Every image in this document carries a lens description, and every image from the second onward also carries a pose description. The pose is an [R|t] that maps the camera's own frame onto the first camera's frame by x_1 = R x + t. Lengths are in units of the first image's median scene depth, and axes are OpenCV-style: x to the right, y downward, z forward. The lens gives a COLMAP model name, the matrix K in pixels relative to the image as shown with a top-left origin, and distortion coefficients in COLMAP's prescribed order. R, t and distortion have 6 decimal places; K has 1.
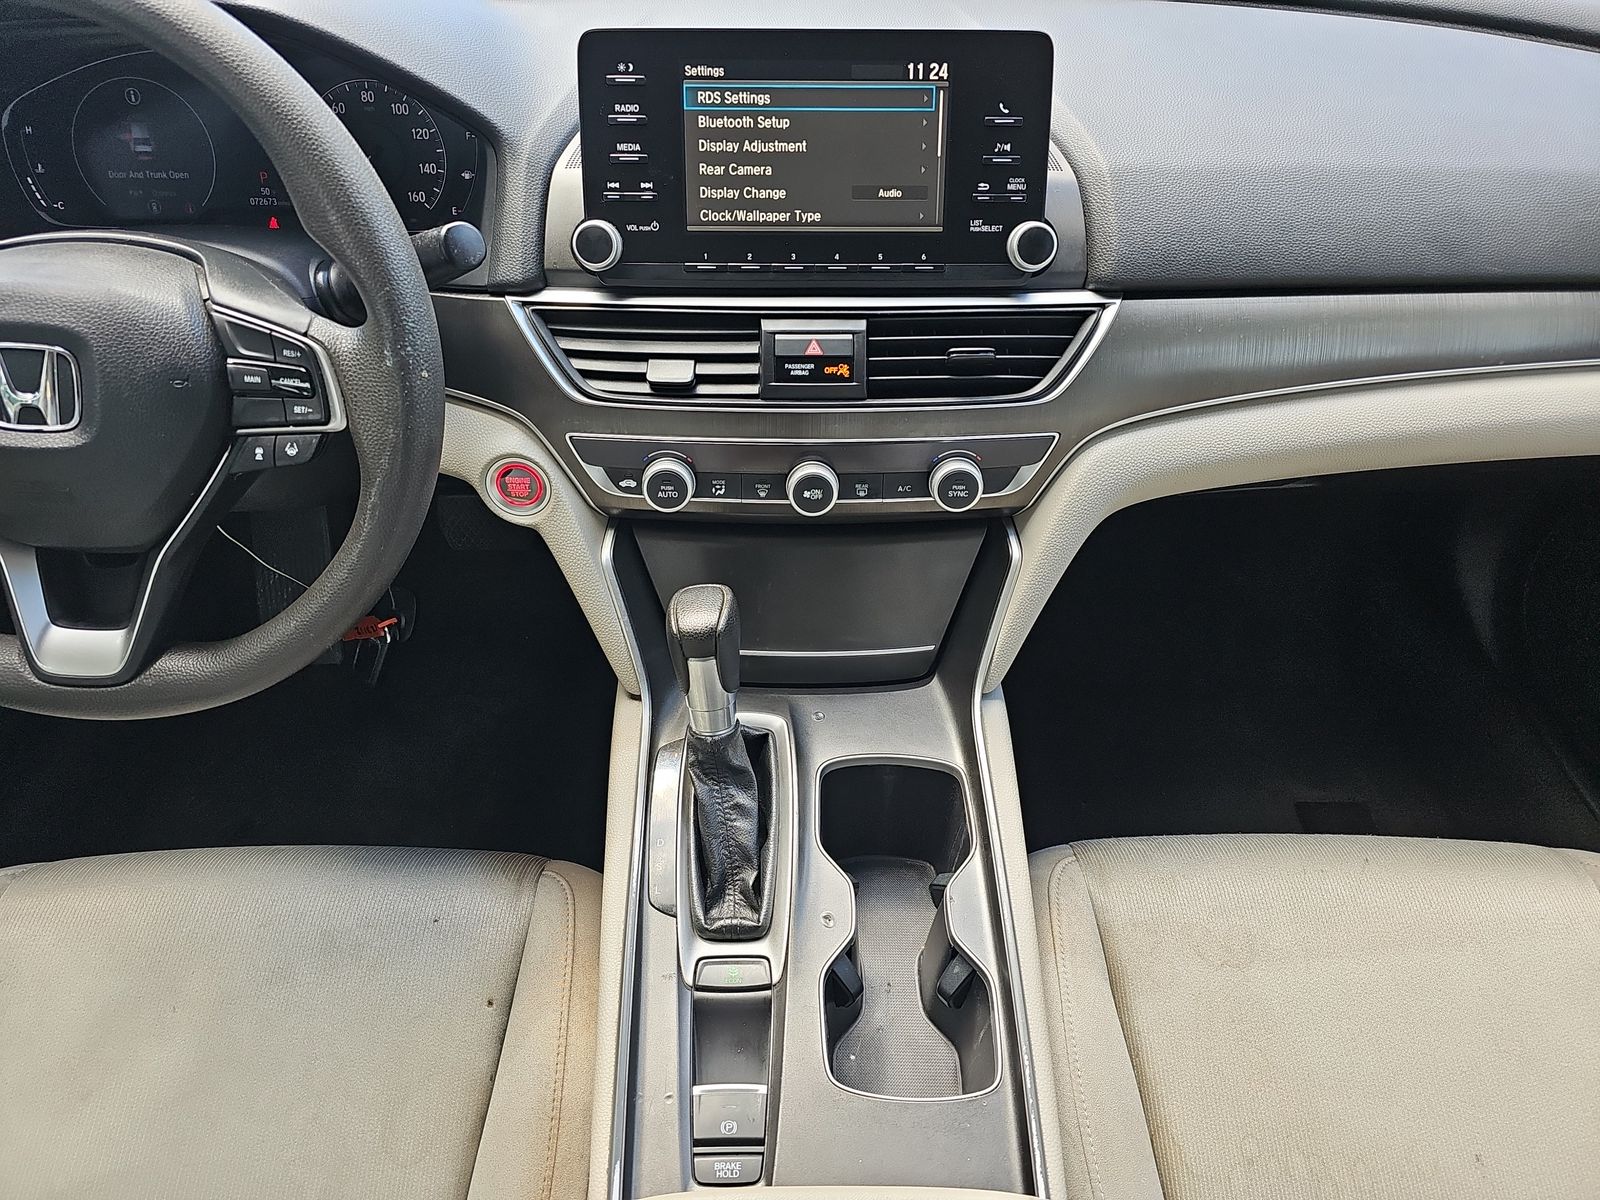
lens RADIAL K [[1068.8, 0, 874.4], [0, 1068.8, 640.8], [0, 0, 1]] dist [0.023176, -0.023212]
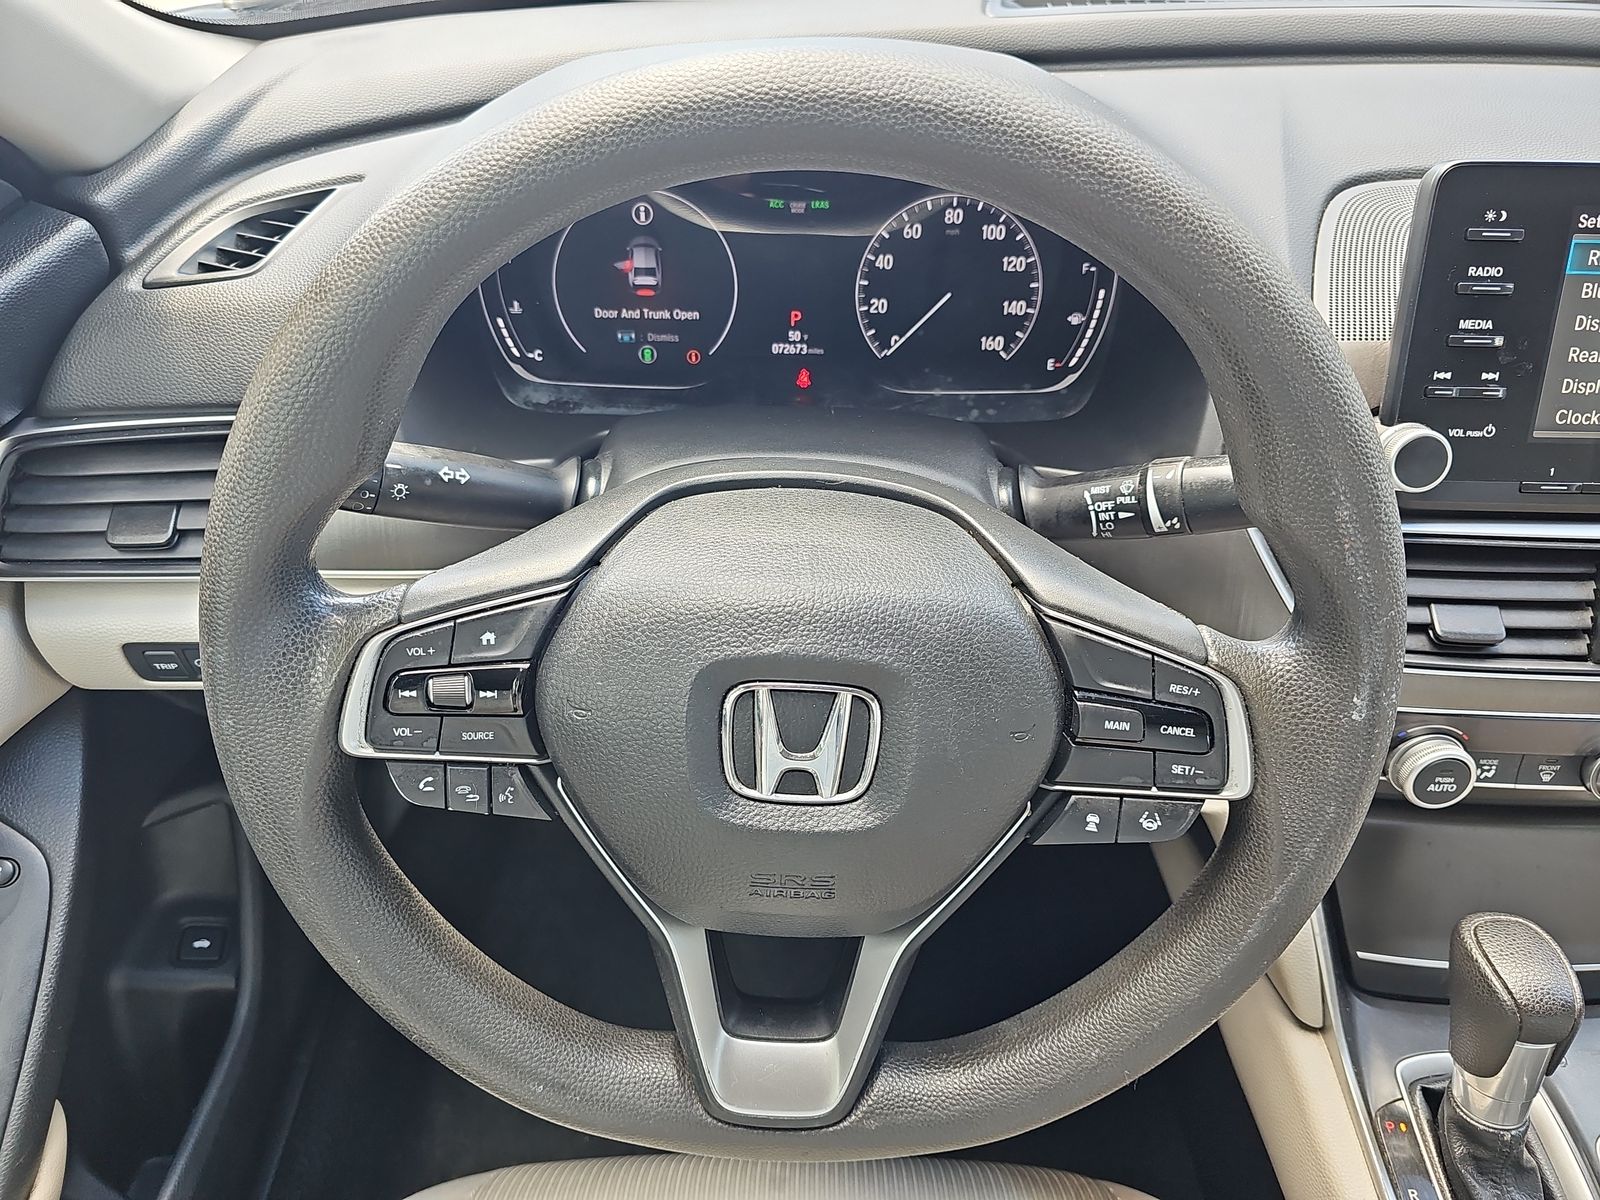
lens RADIAL K [[1068.8, 0, 793.8], [0, 1068.8, 612.6], [0, 0, 1]] dist [0.023176, -0.023212]
pose [[0.999687, 0.012603, -0.021604, -0.648680], [-0.012515, 0.999913, 0.004204, -0.265700], [0.021655, -0.003932, 0.999758, 0.283461]]
